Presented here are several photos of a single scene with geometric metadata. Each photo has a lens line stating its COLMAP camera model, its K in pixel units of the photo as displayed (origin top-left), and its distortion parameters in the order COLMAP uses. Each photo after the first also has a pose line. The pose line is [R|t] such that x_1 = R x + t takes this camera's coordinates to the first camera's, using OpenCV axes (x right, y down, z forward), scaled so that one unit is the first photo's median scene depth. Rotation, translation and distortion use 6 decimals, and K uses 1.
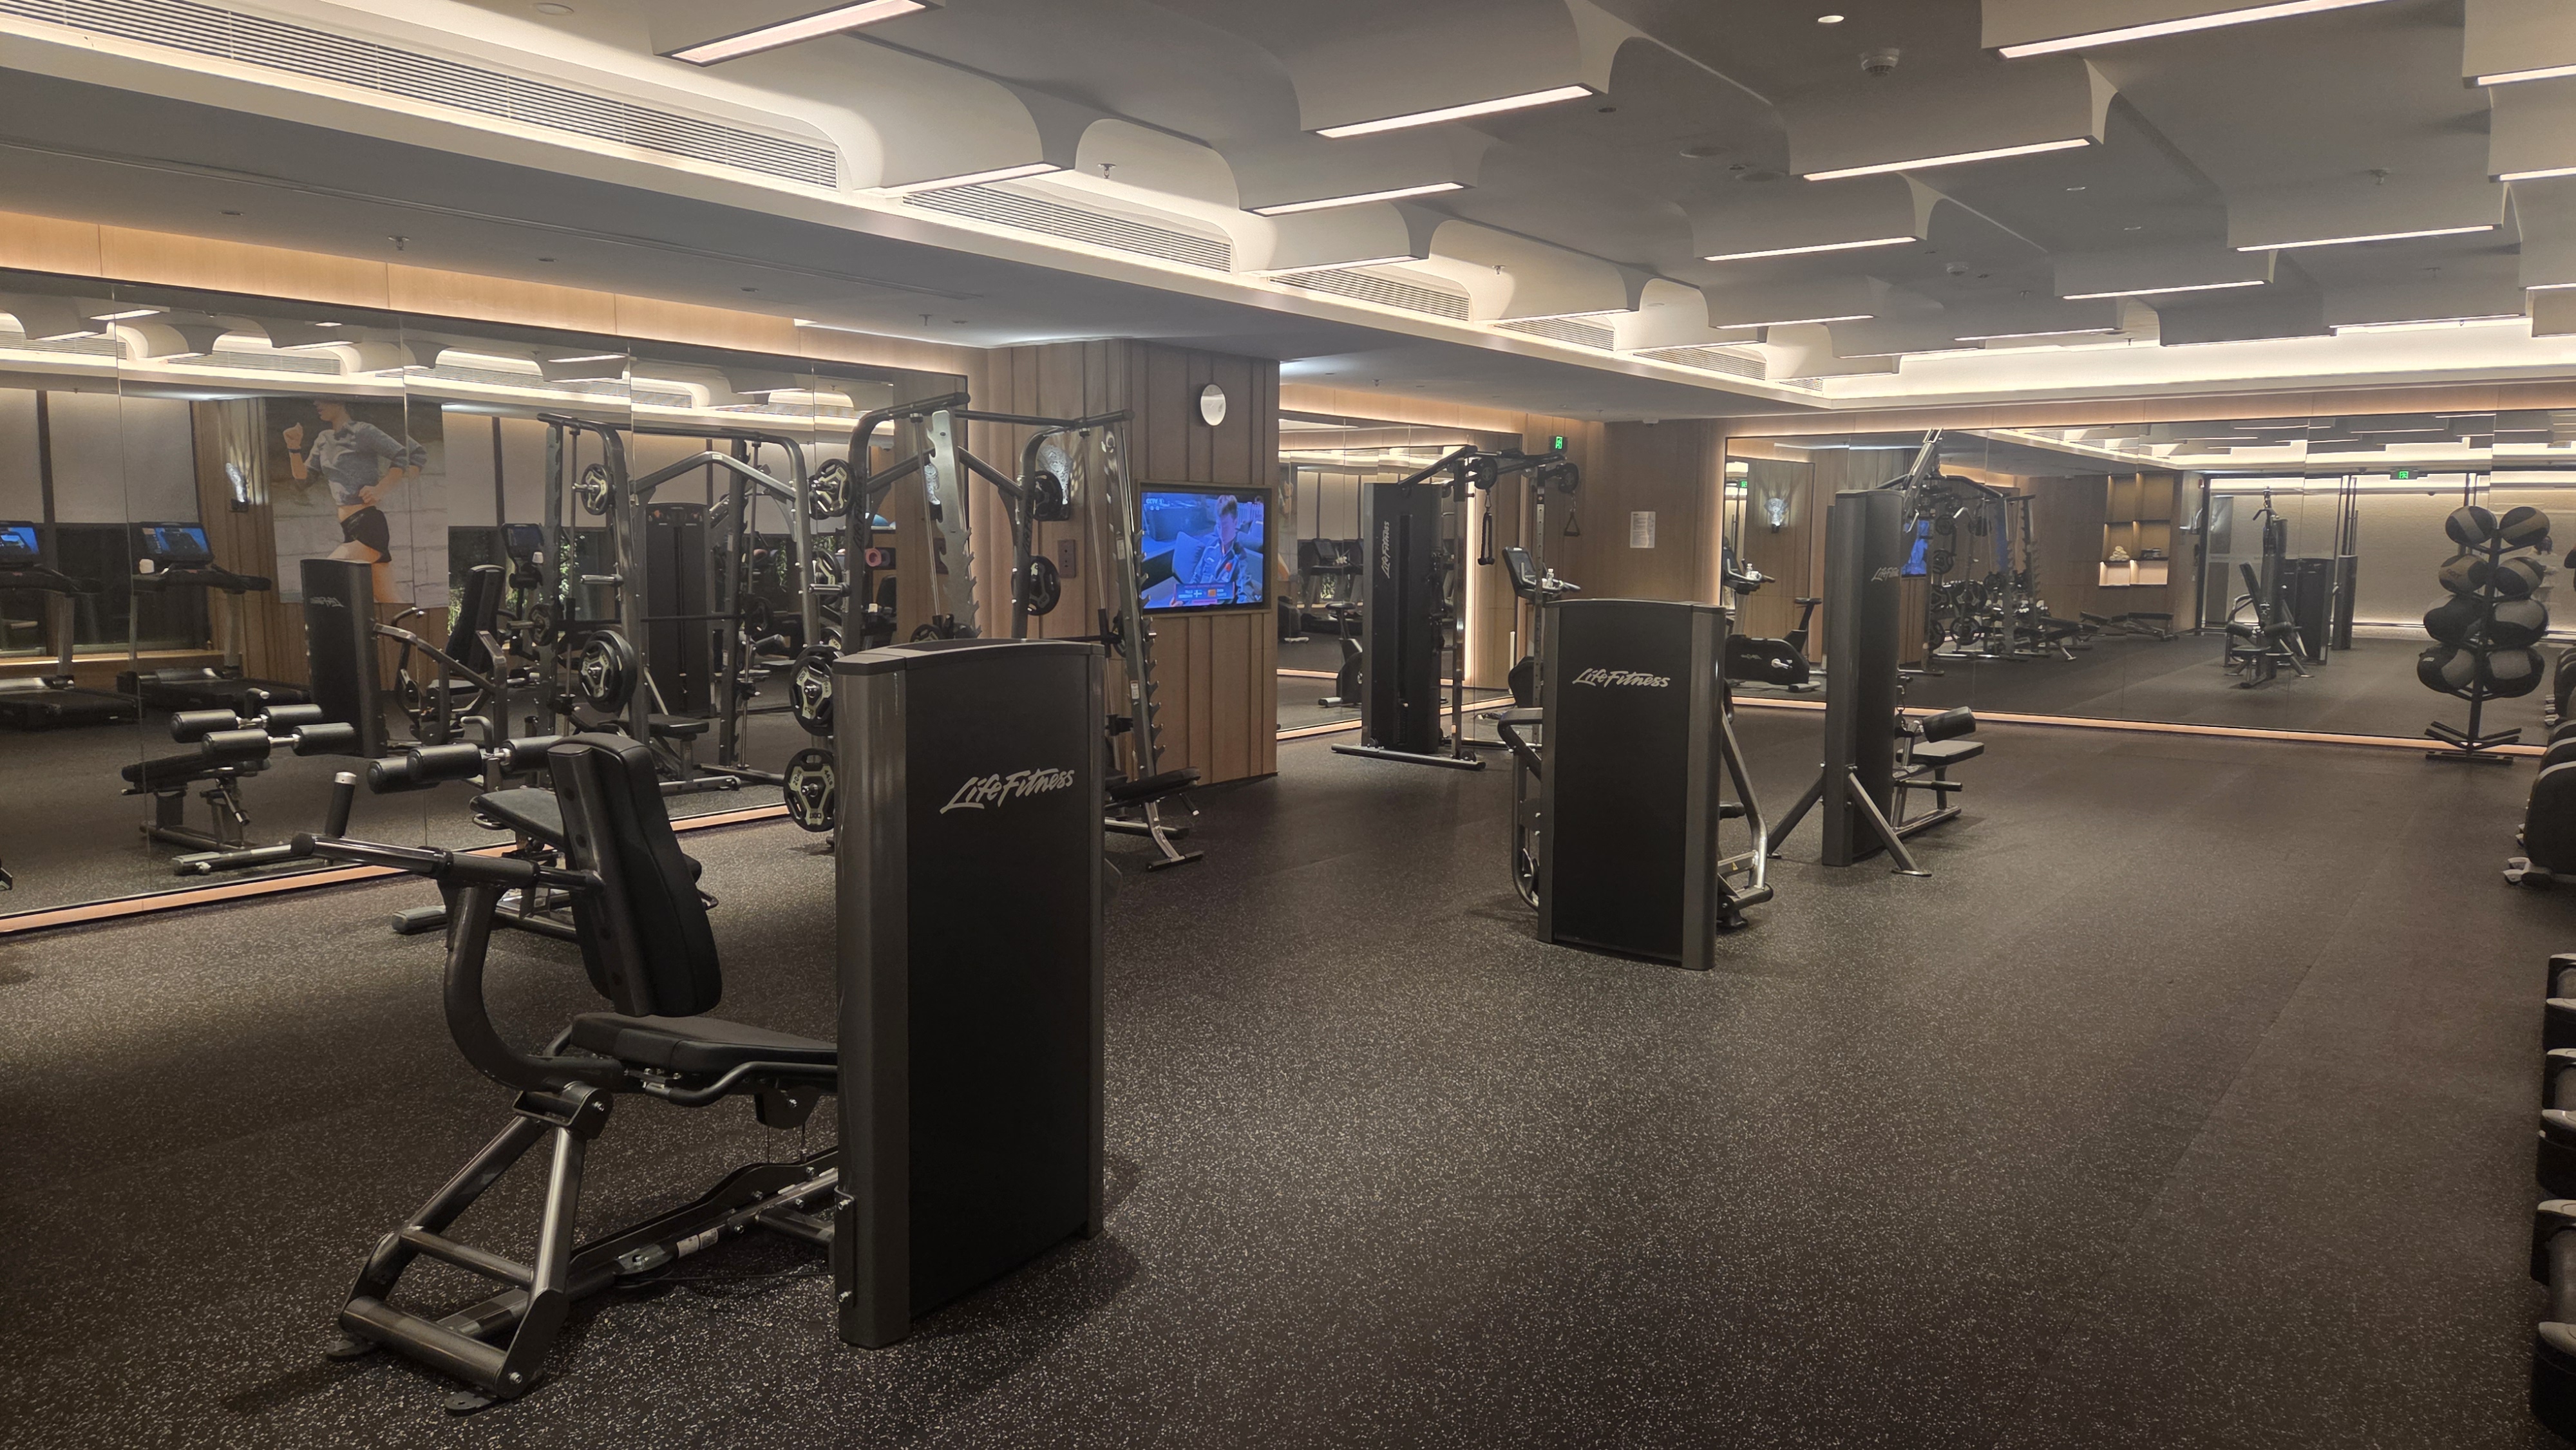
lens RADIAL K [[1705.7, 0, 1260.7], [0, 1705.7, 729.8], [0, 0, 1]] dist [0.097909, -0.094895]
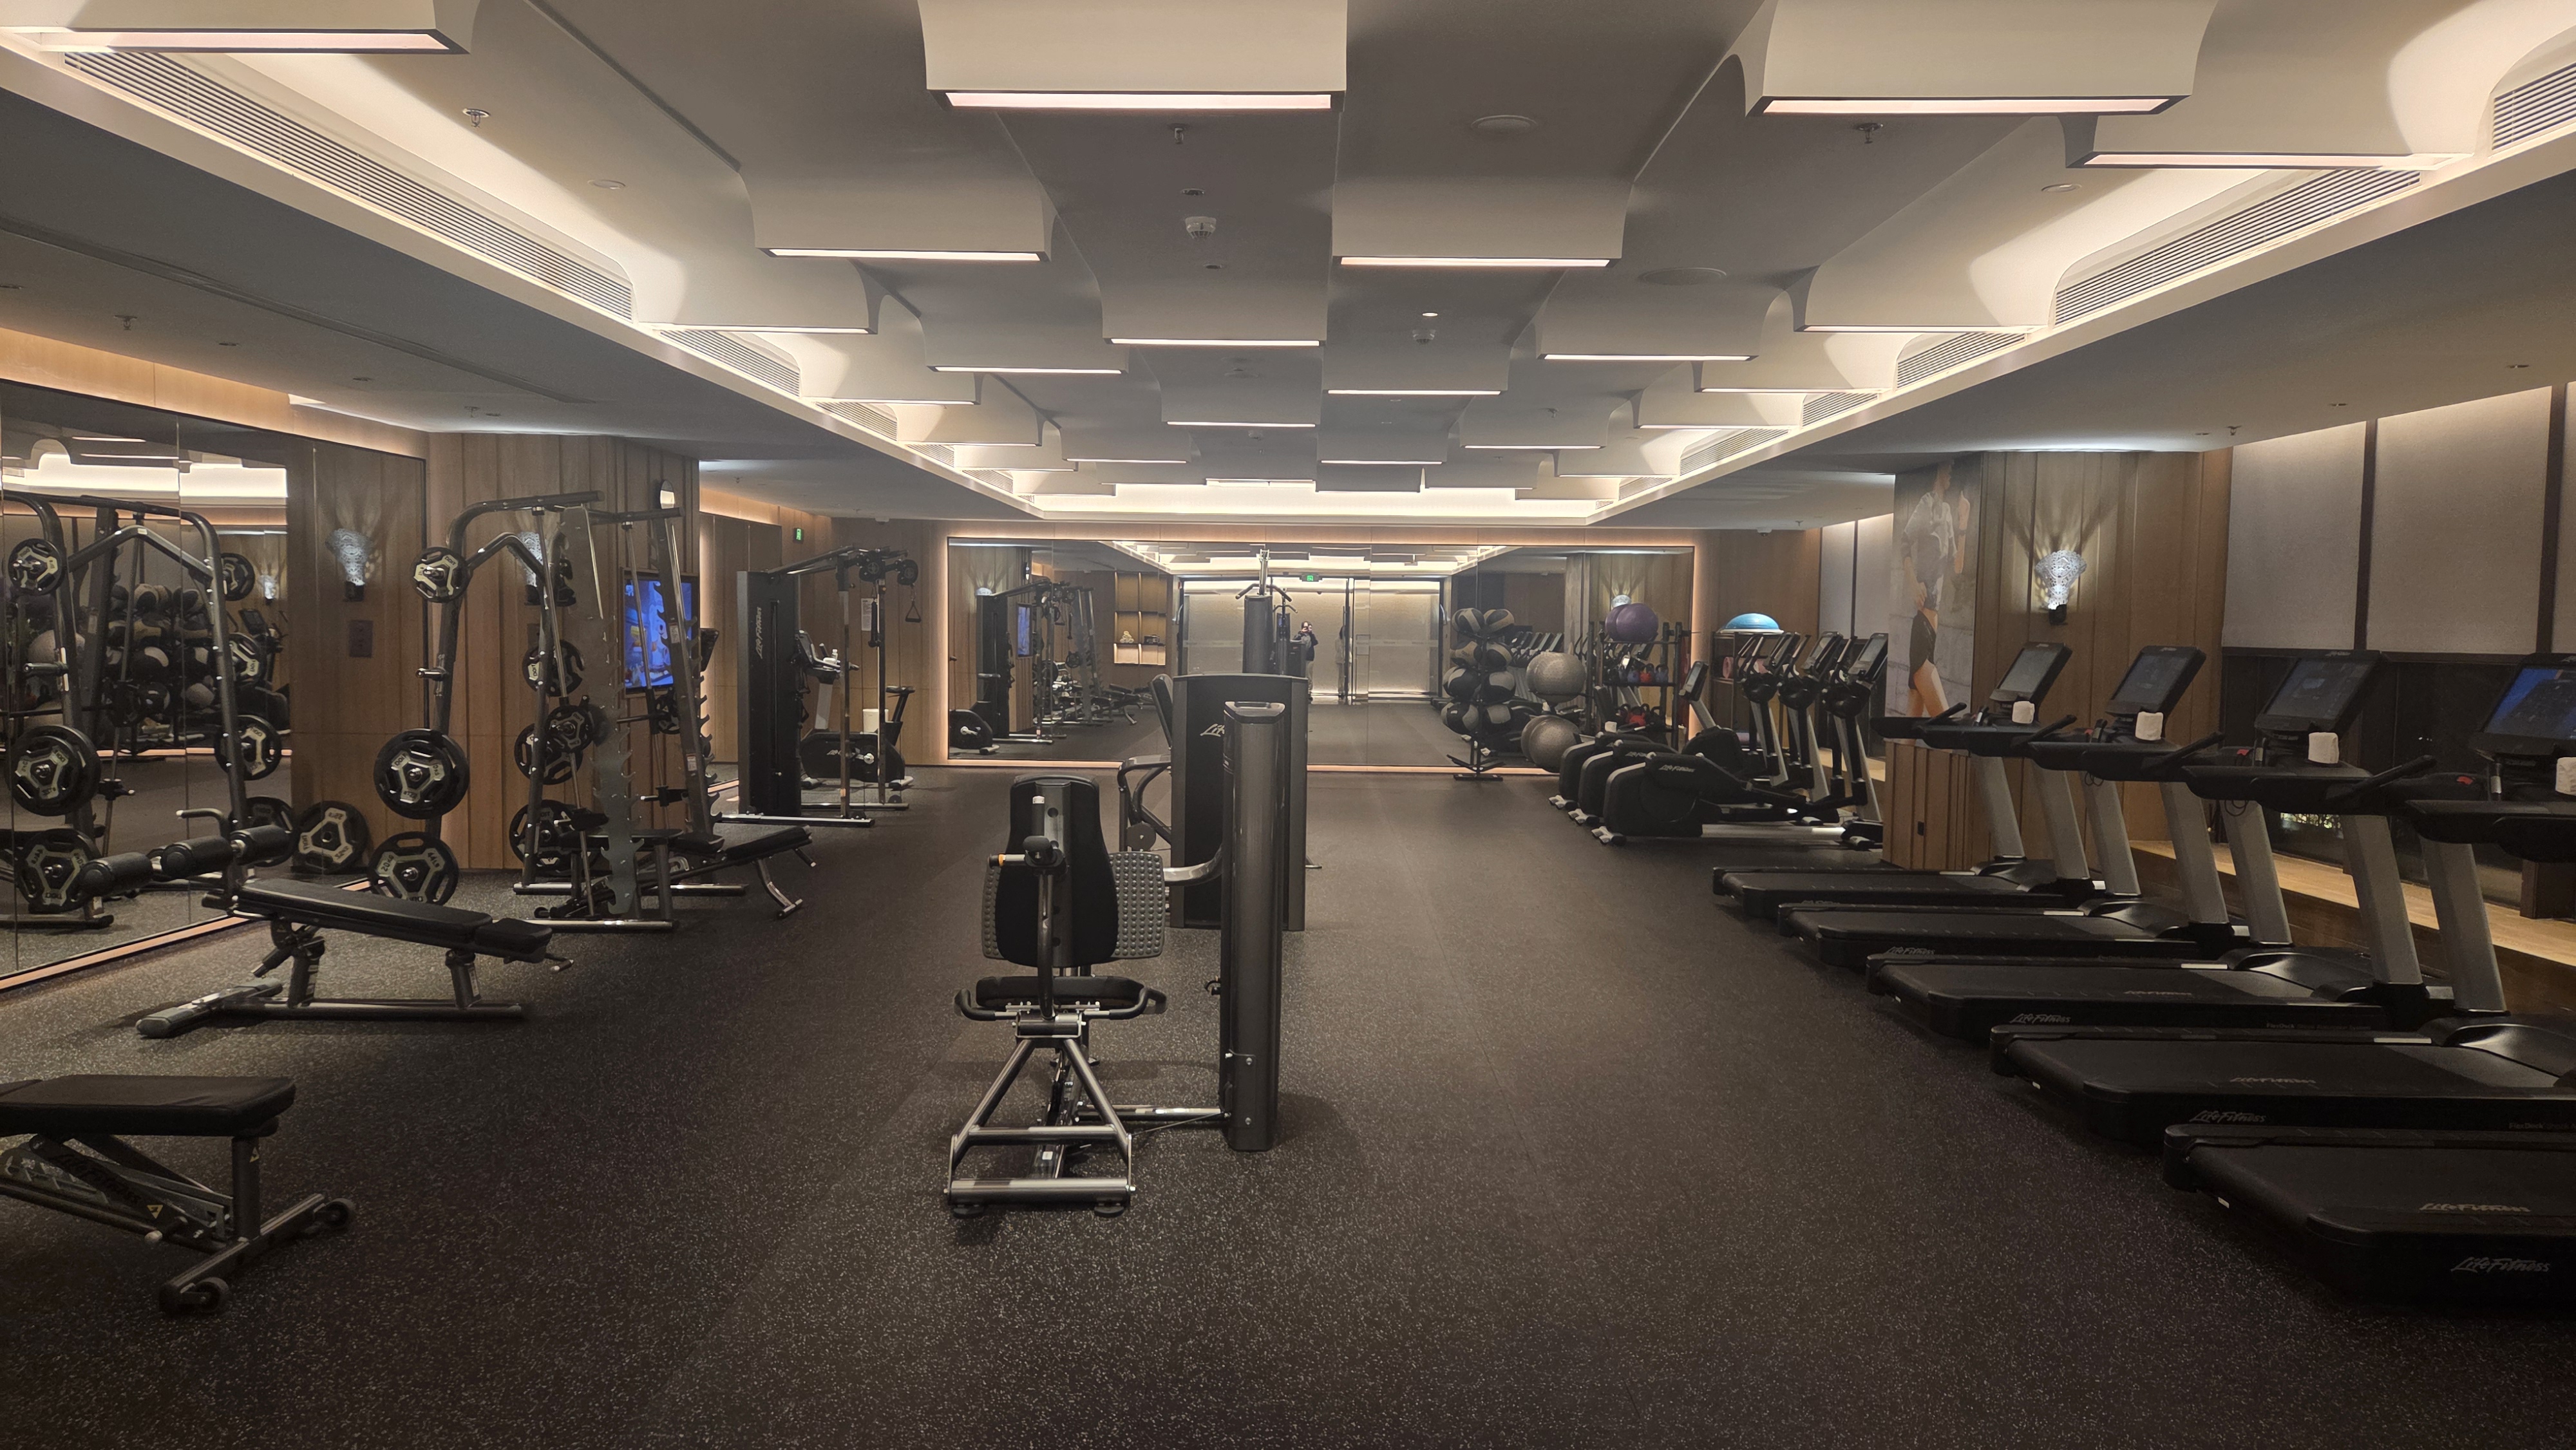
lens RADIAL K [[1705.7, 0, 1260.7], [0, 1705.7, 729.8], [0, 0, 1]] dist [0.097909, -0.094895]
pose [[0.817725, -0.030785, 0.574785, -0.321932], [0.056457, 0.998044, -0.026864, 0.004621], [-0.572833, 0.054418, 0.817863, -0.085895]]
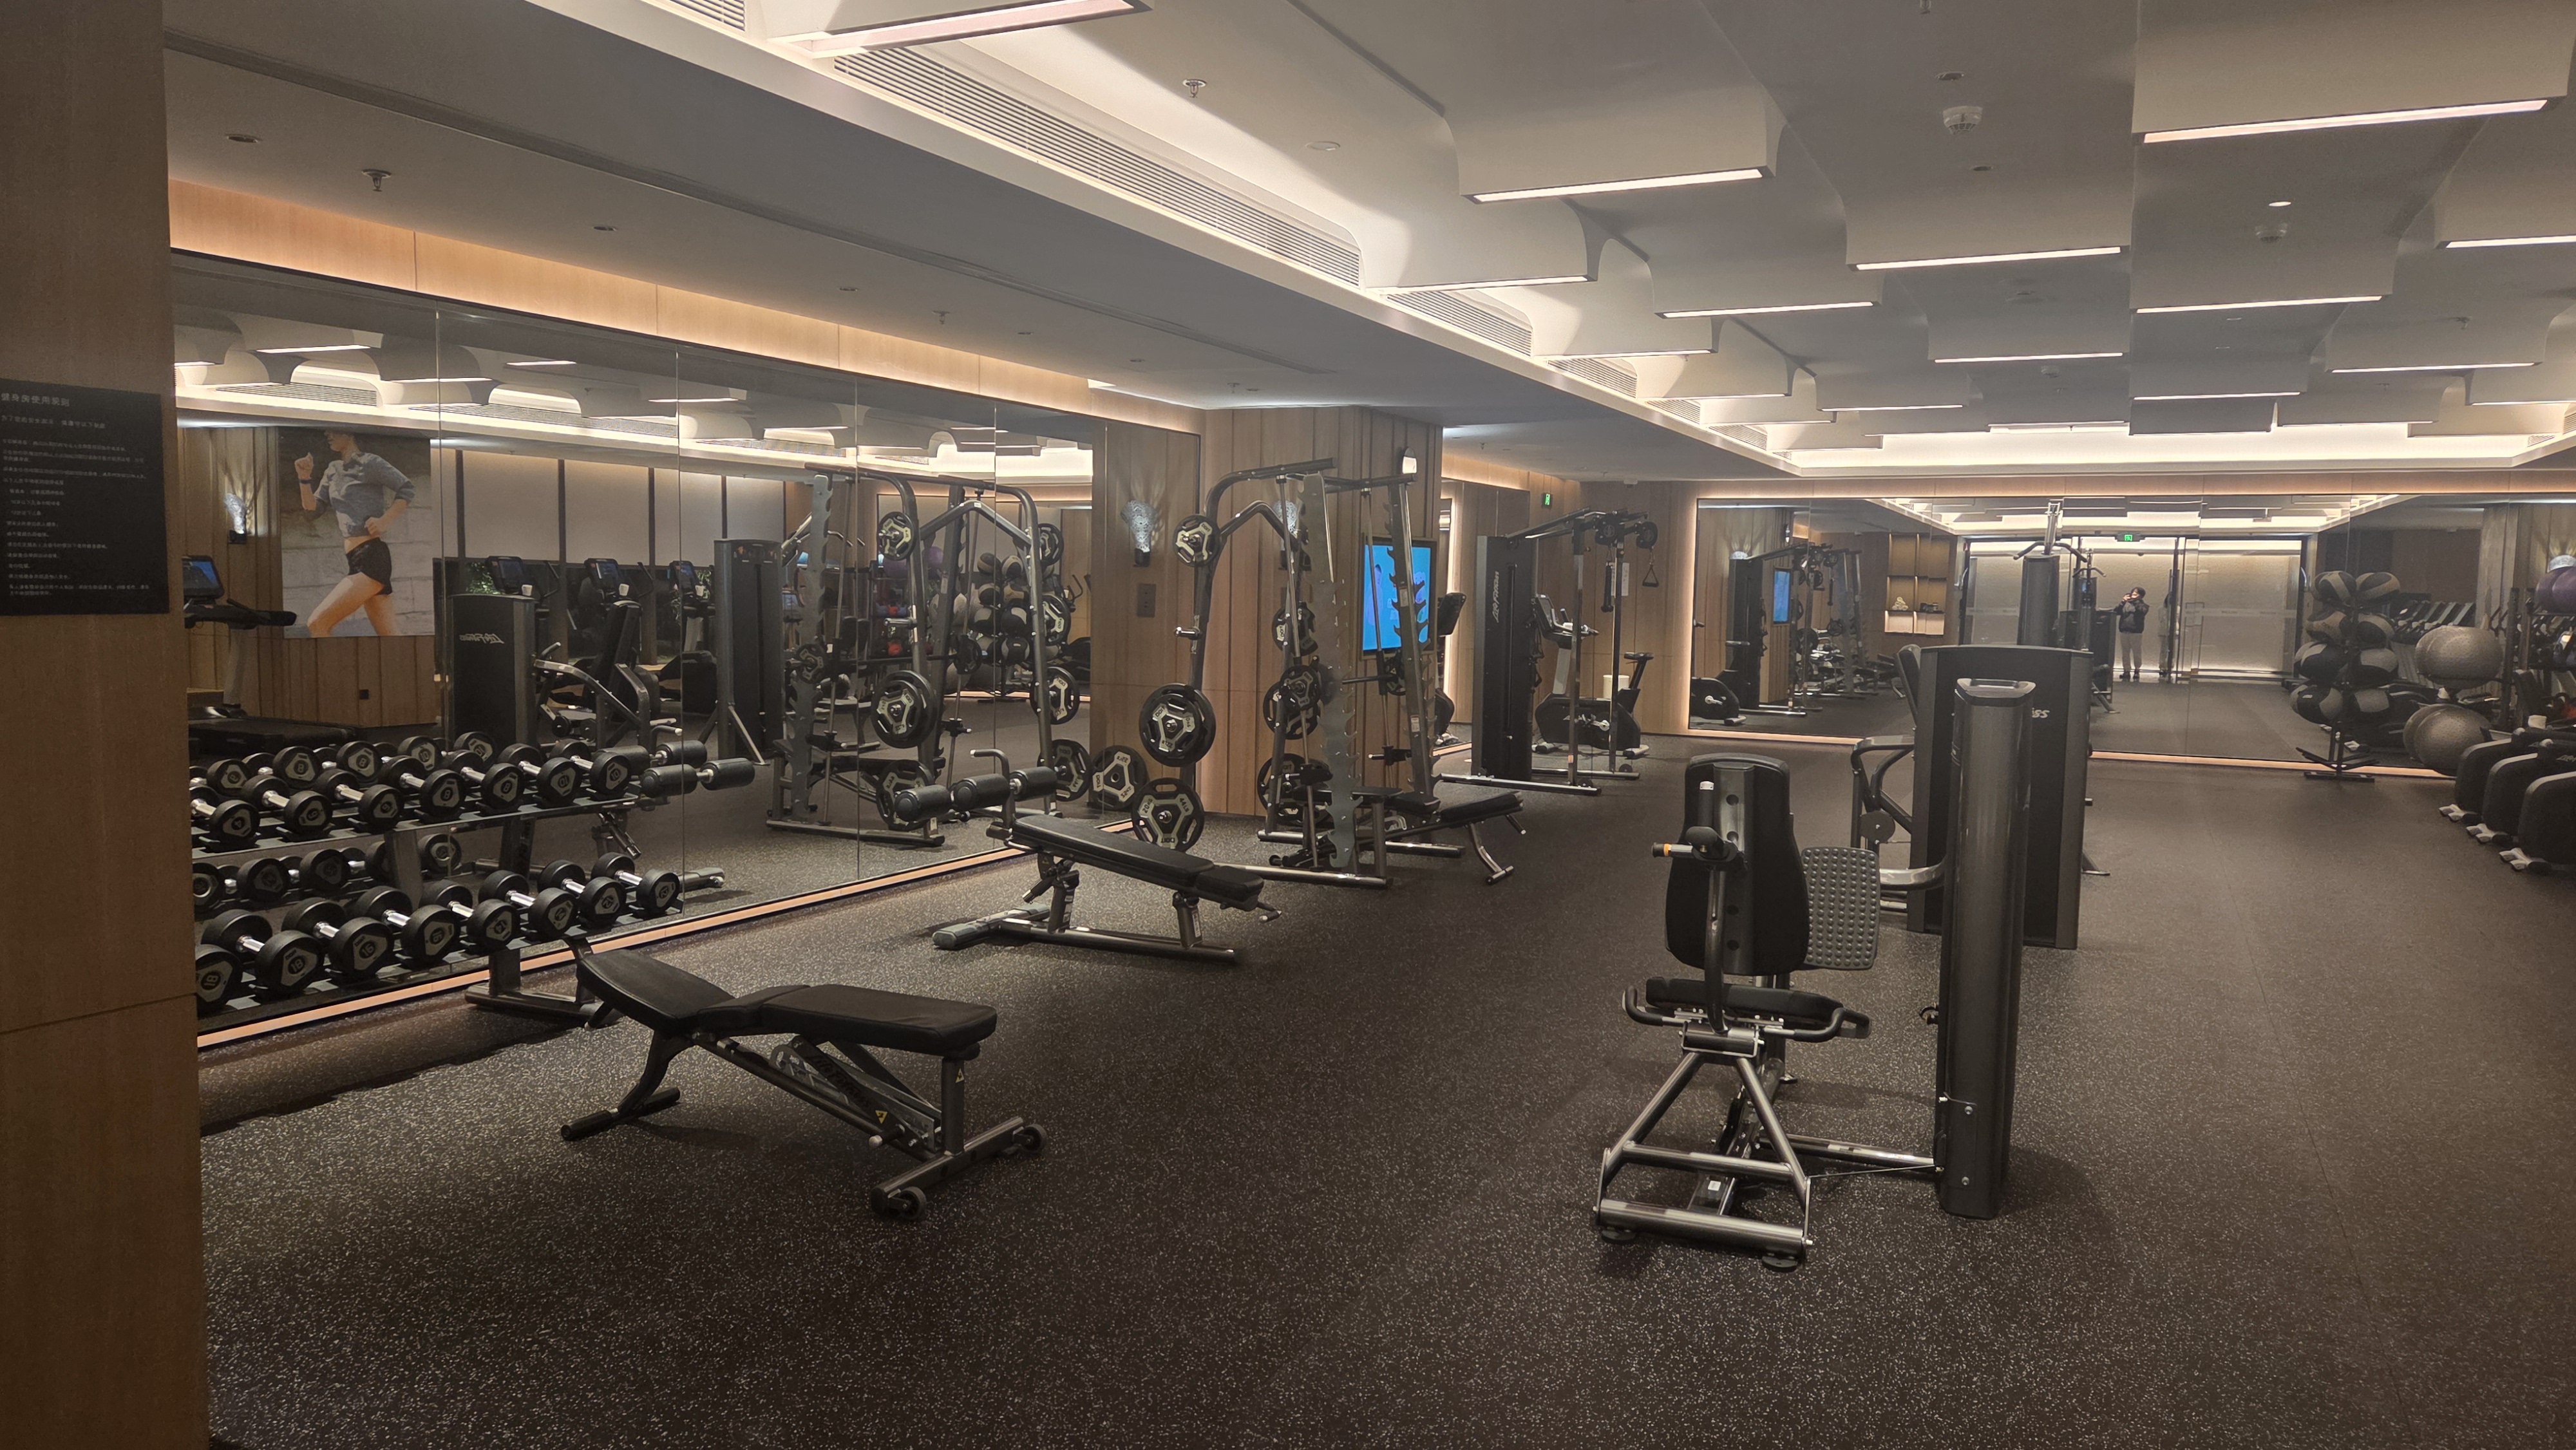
lens RADIAL K [[1703.4, 0, 1299.2], [0, 1703.4, 723.7], [0, 0, 1]] dist [0.088195, -0.073599]
pose [[0.981133, -0.004280, 0.193288, -0.285782], [0.009159, 0.999661, -0.024358, 0.002355], [-0.193118, 0.025669, 0.980840, -0.057632]]
